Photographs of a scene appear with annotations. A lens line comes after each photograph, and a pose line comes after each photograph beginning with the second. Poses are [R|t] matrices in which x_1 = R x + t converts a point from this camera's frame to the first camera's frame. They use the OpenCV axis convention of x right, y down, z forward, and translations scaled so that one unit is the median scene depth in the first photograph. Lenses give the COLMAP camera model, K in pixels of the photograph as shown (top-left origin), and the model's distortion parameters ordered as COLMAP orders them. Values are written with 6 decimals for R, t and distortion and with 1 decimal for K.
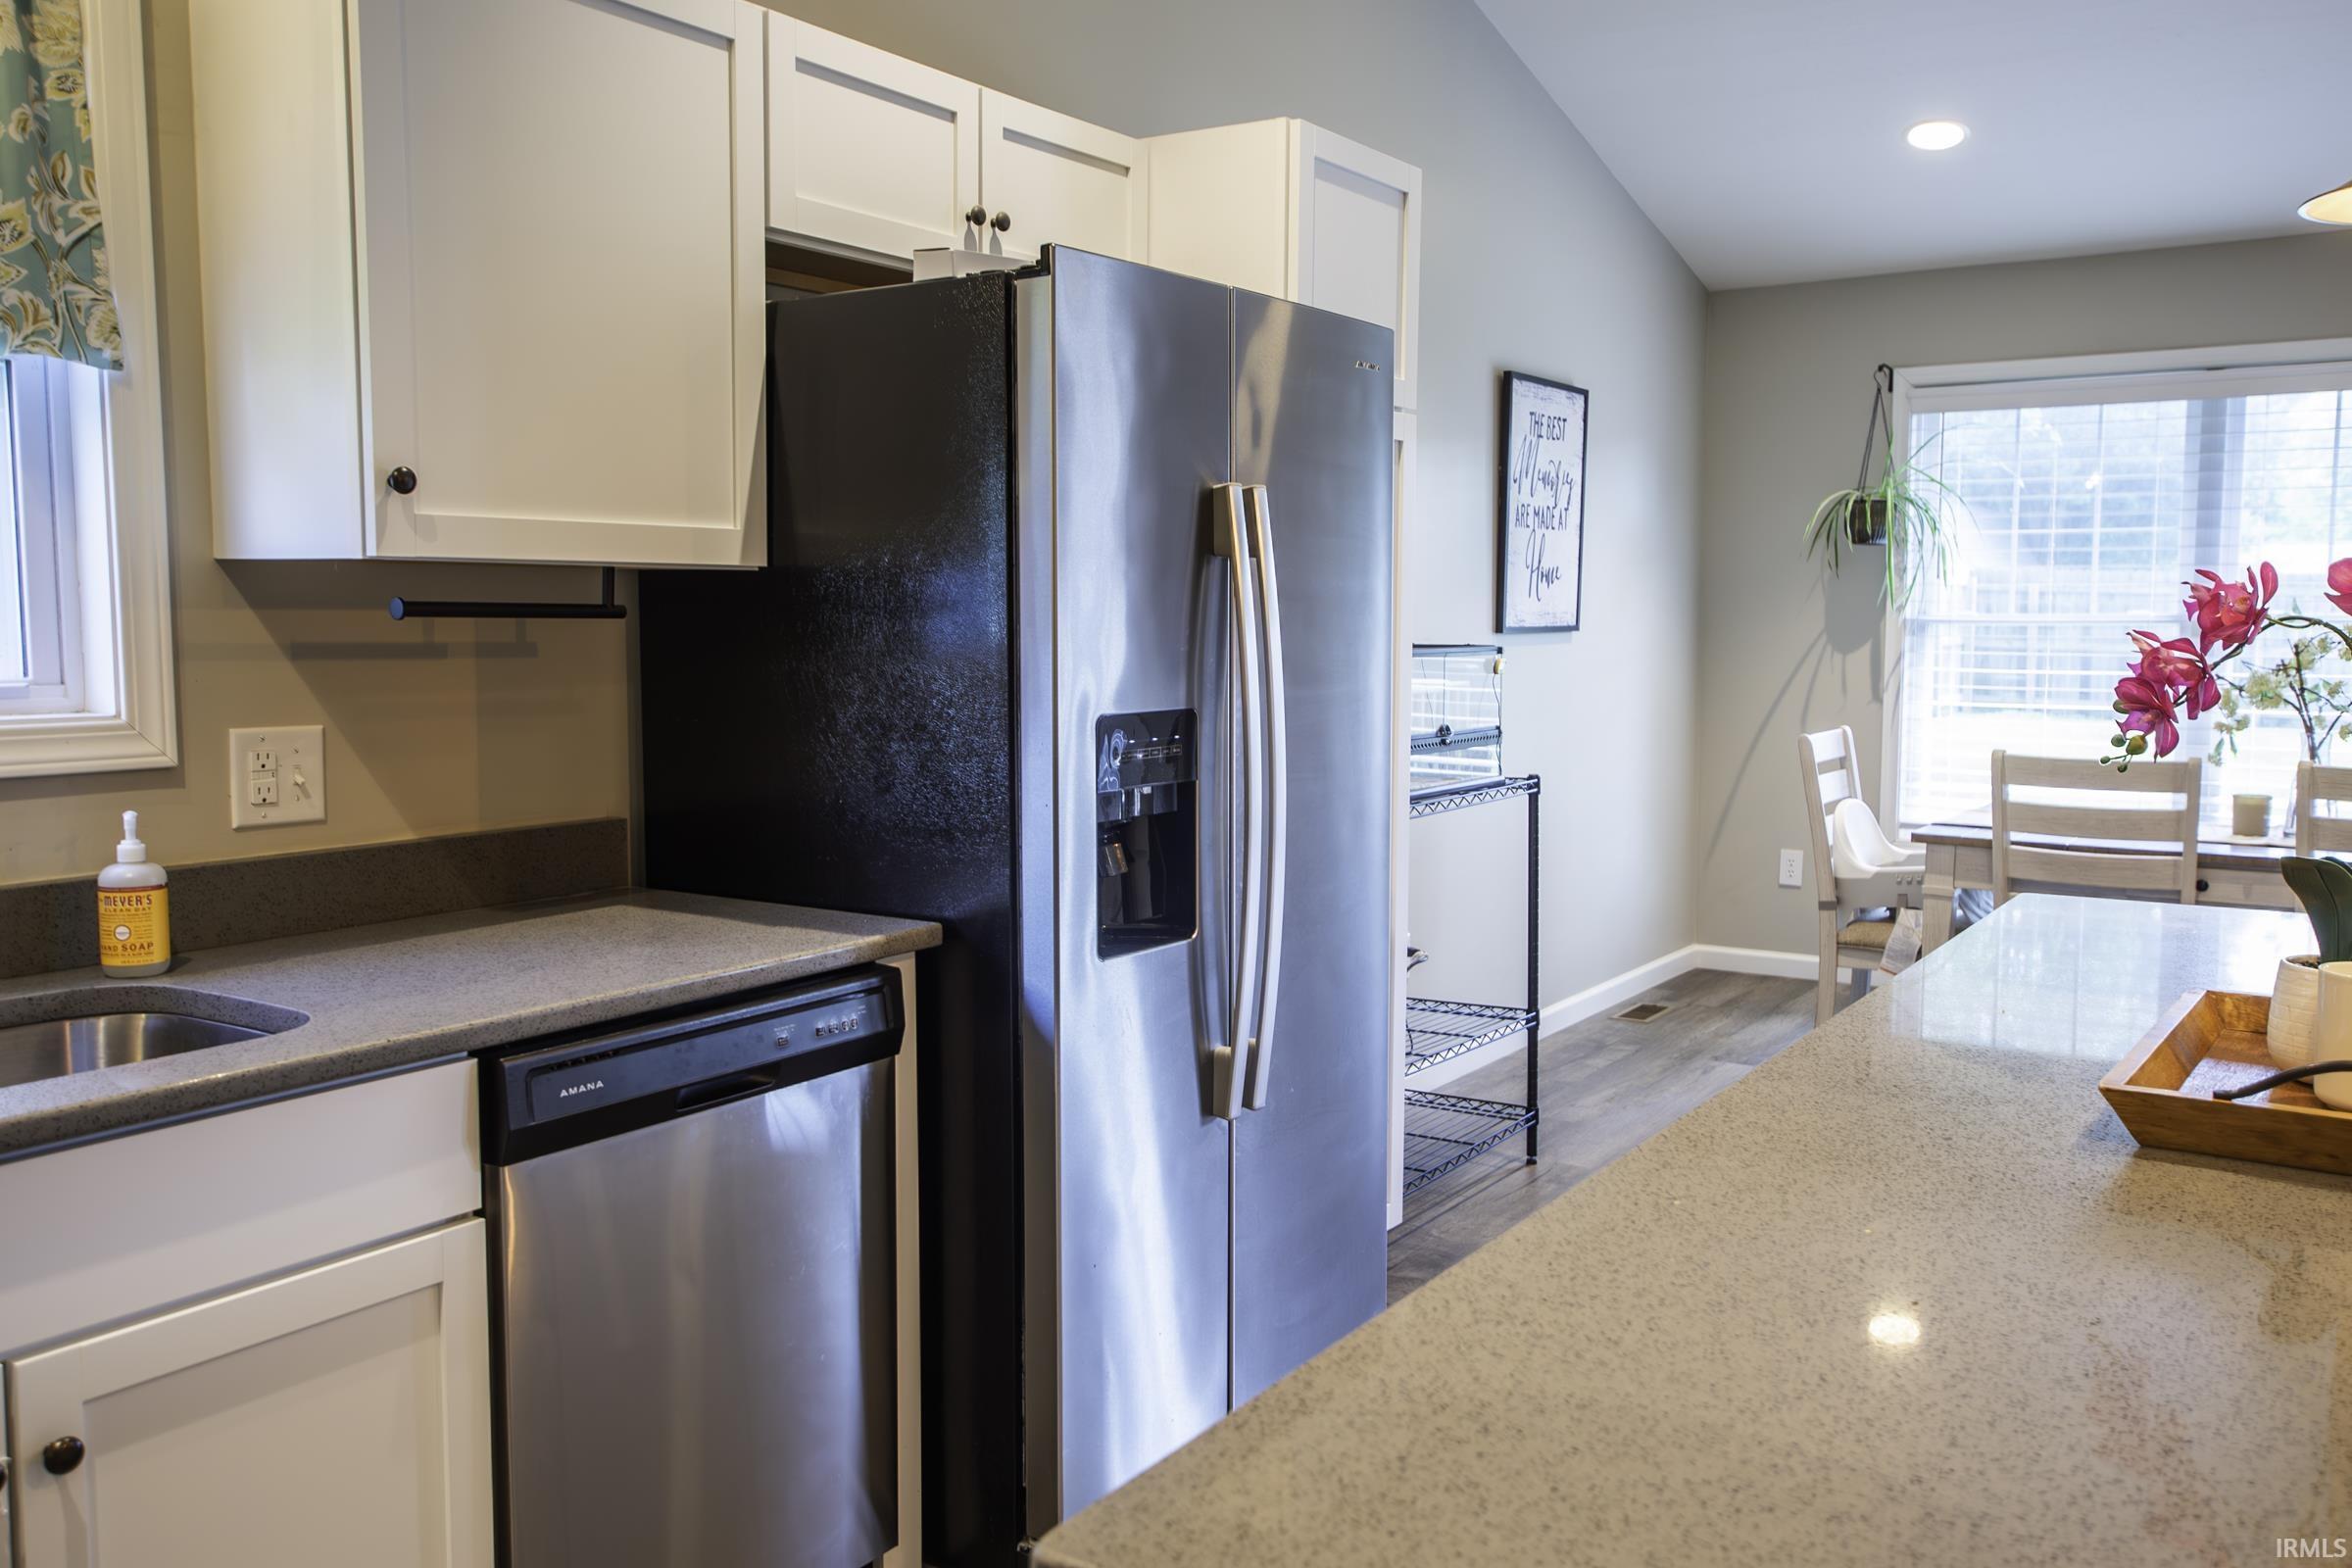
lens RADIAL K [[1940.8, 0, 1176.0], [0, 1940.8, 784.0], [0, 0, 1]] dist [-0.004695, 0.064035]
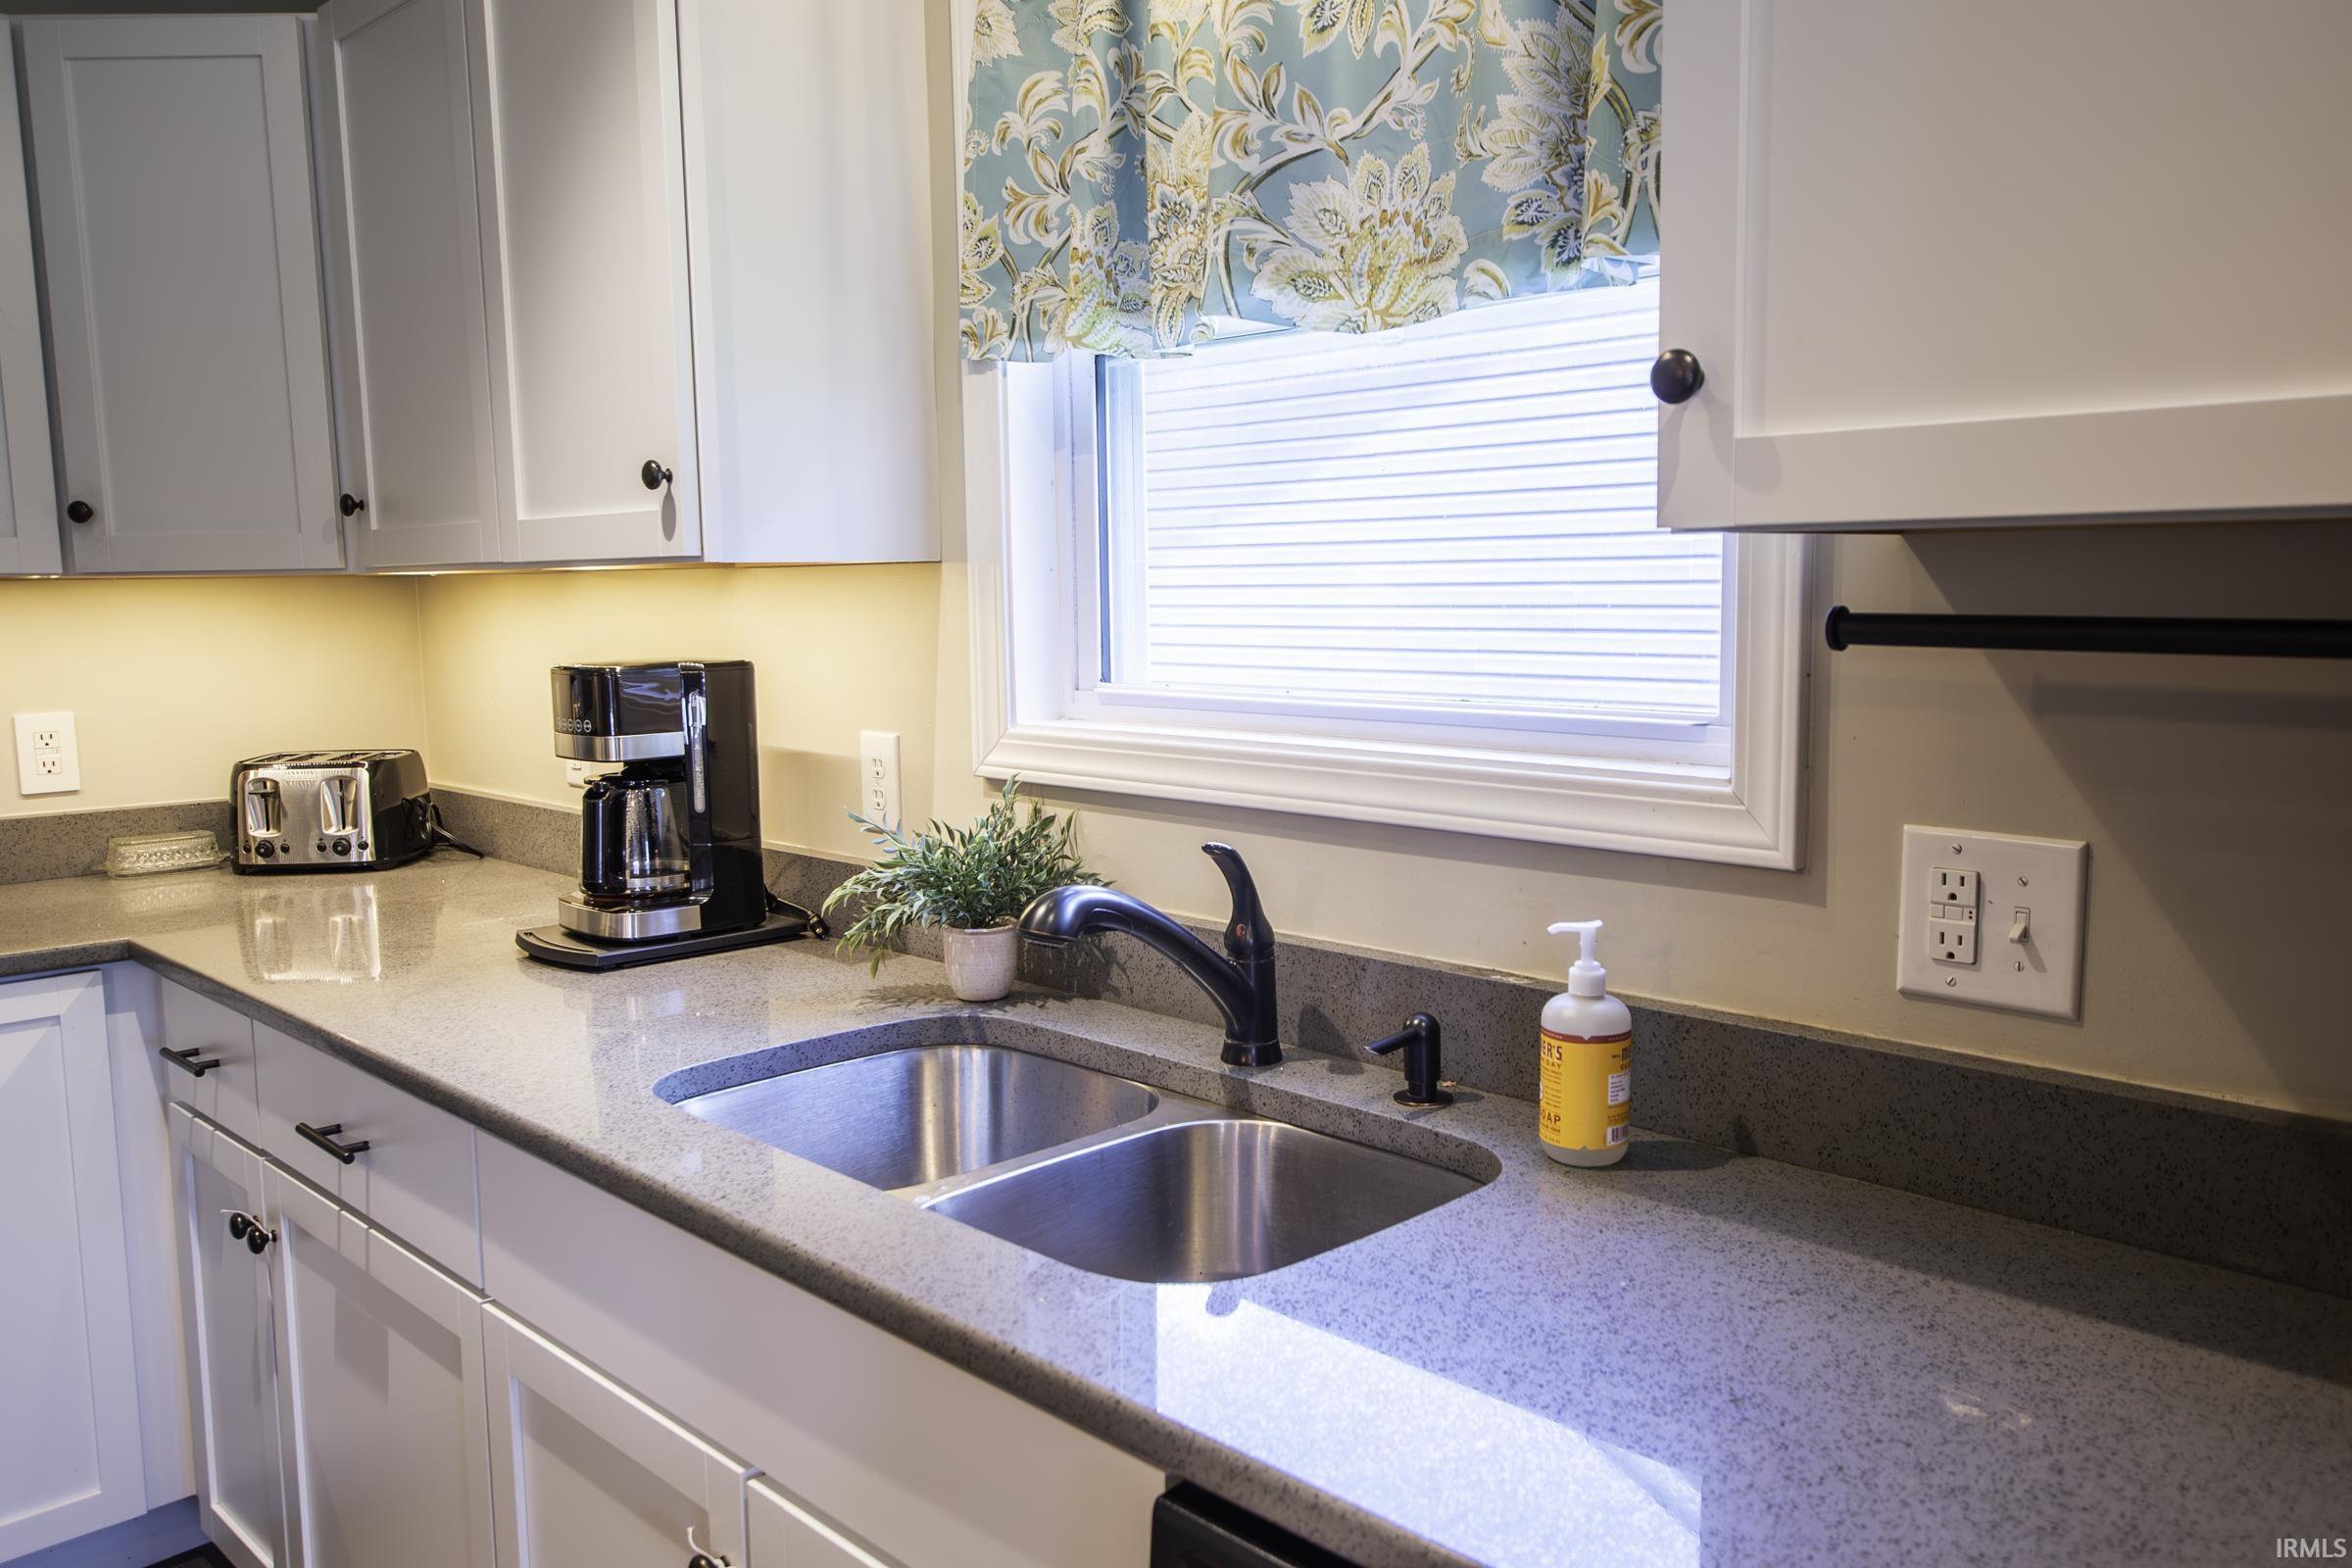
lens RADIAL K [[1794.3, 0, 1190.3], [0, 1794.3, 785.7], [0, 0, 1]] dist [0.005412, 0.003573]
pose [[-0.206836, 0.109694, -0.972207, 0.075486], [-0.079800, 0.988493, 0.128509, -0.082075], [0.975116, 0.104162, -0.195703, 0.796985]]
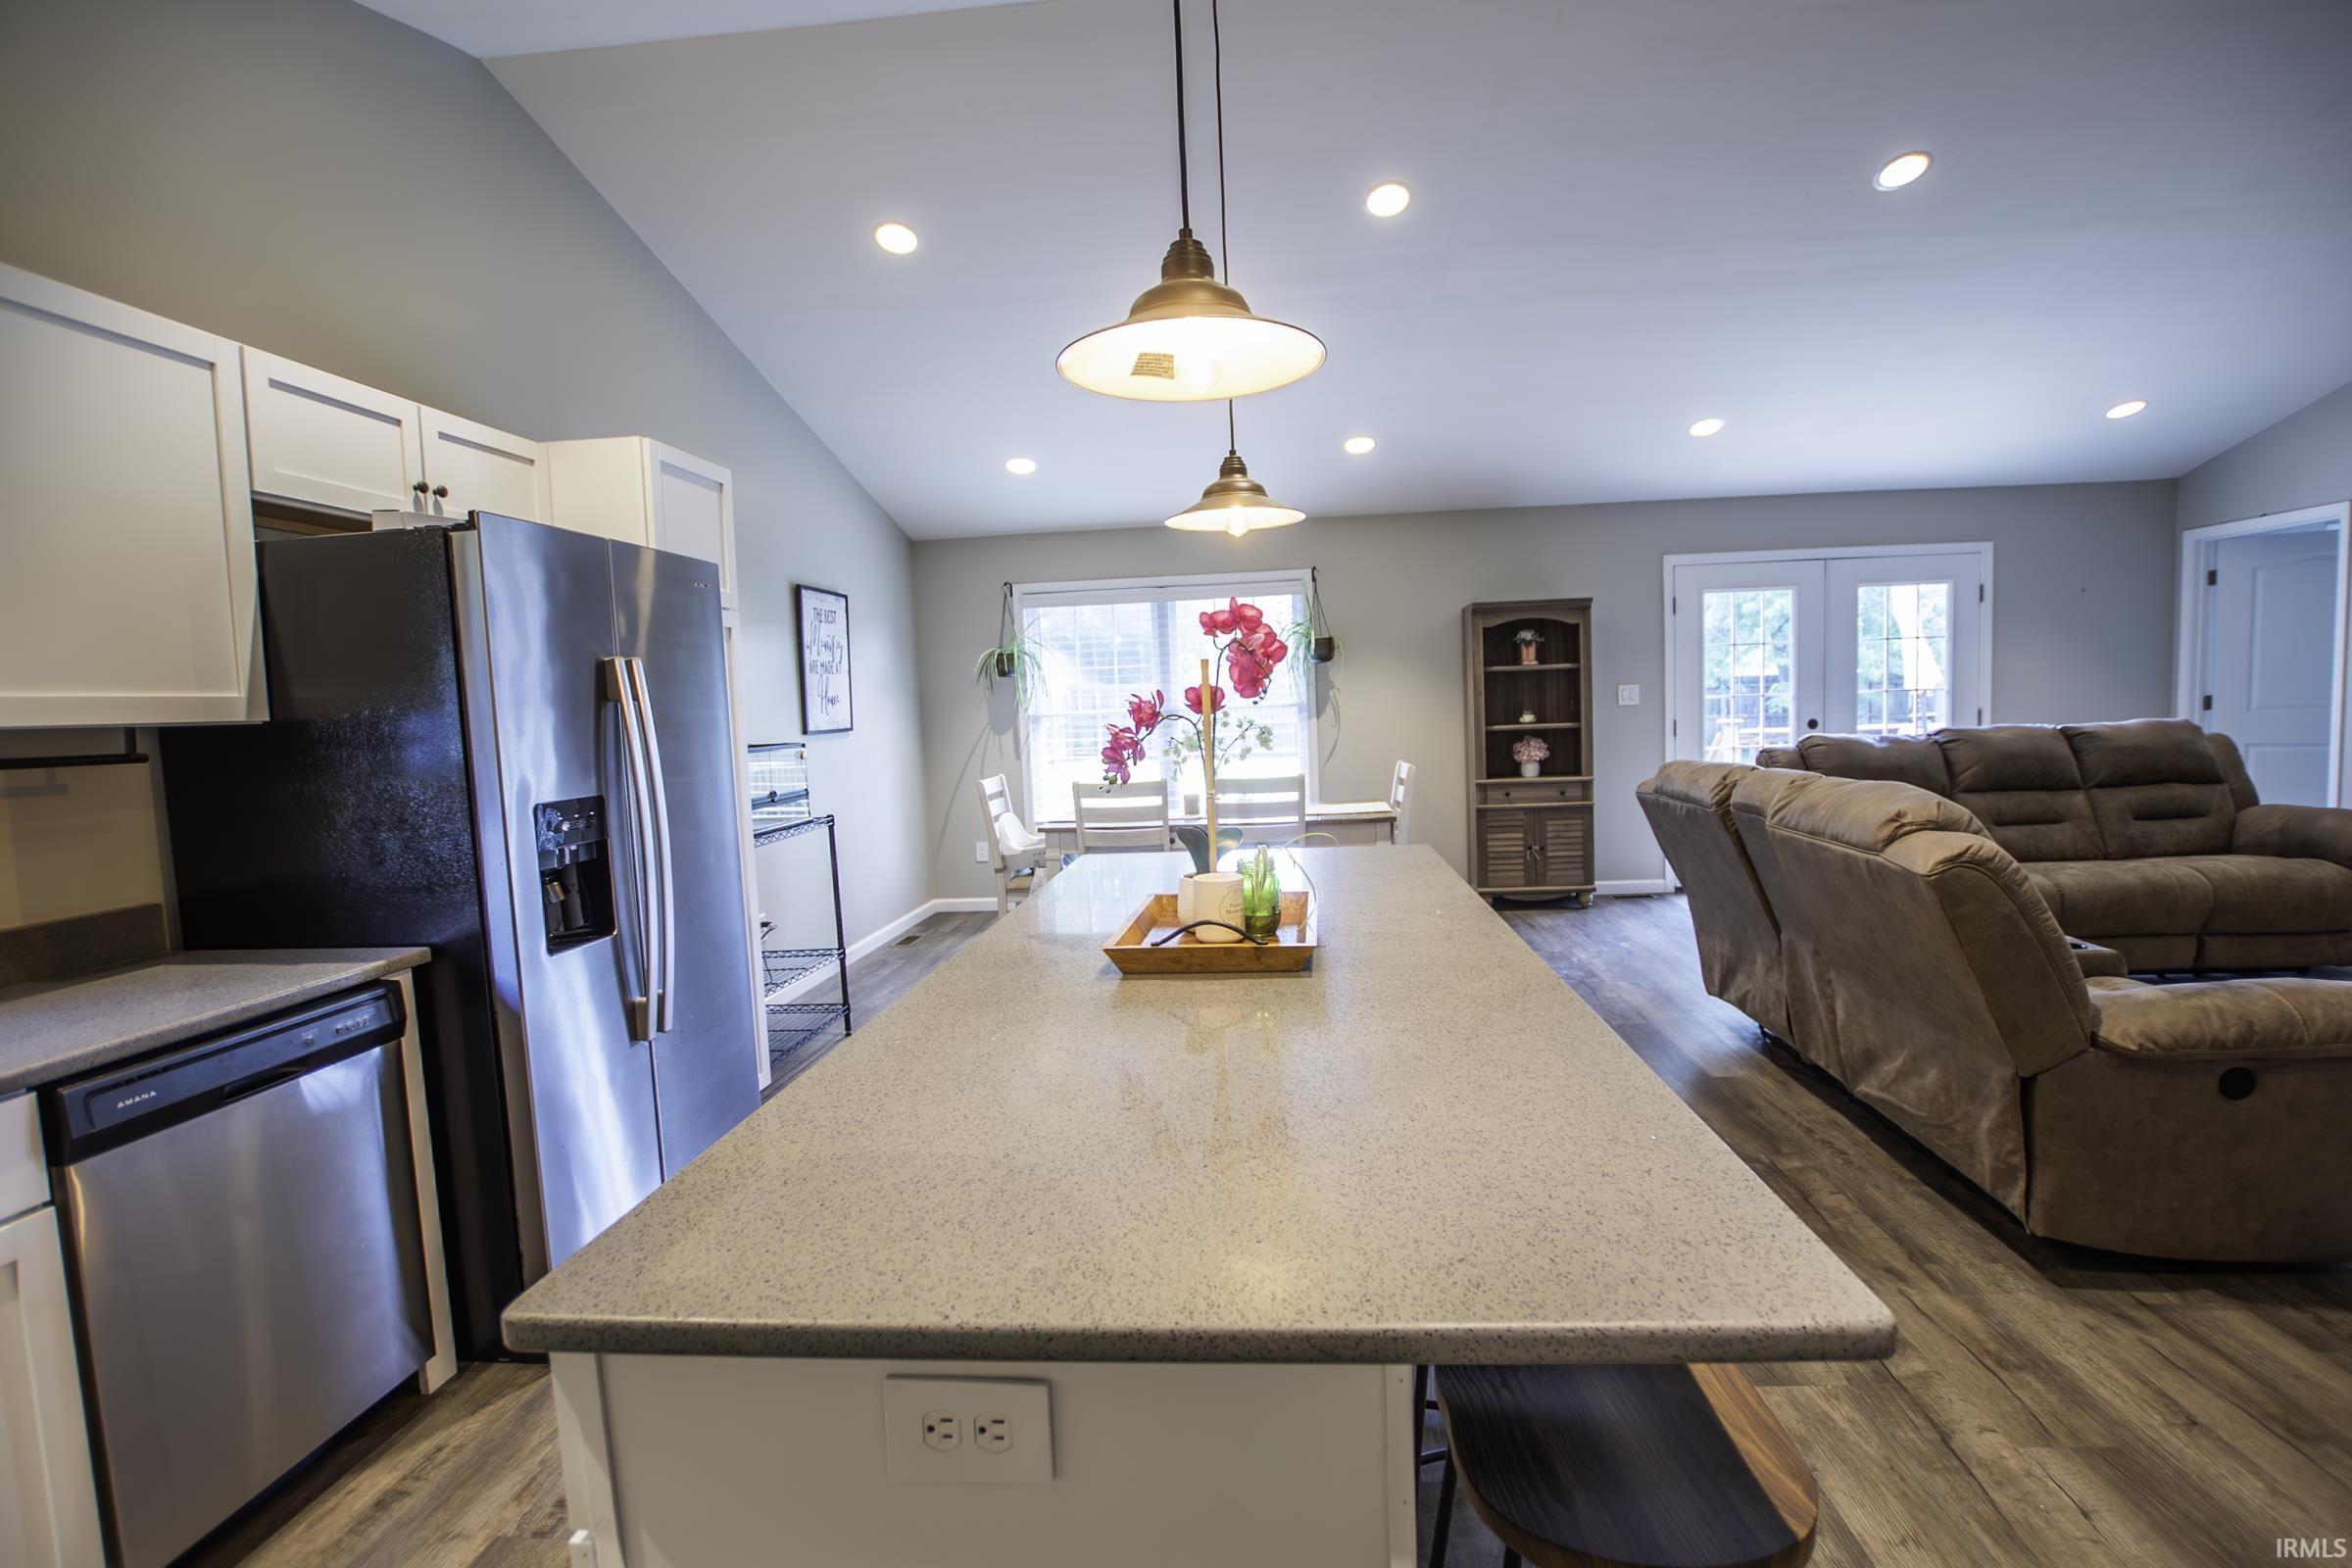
lens RADIAL K [[1092.6, 0, 1186.8], [0, 1092.6, 792.2], [0, 0, 1]] dist [-0.021544, 0.001112]
pose [[0.880919, -0.075850, 0.467149, 0.015740], [0.083728, 0.996481, 0.003908, -0.003413], [-0.465801, 0.035671, 0.884170, -0.038633]]
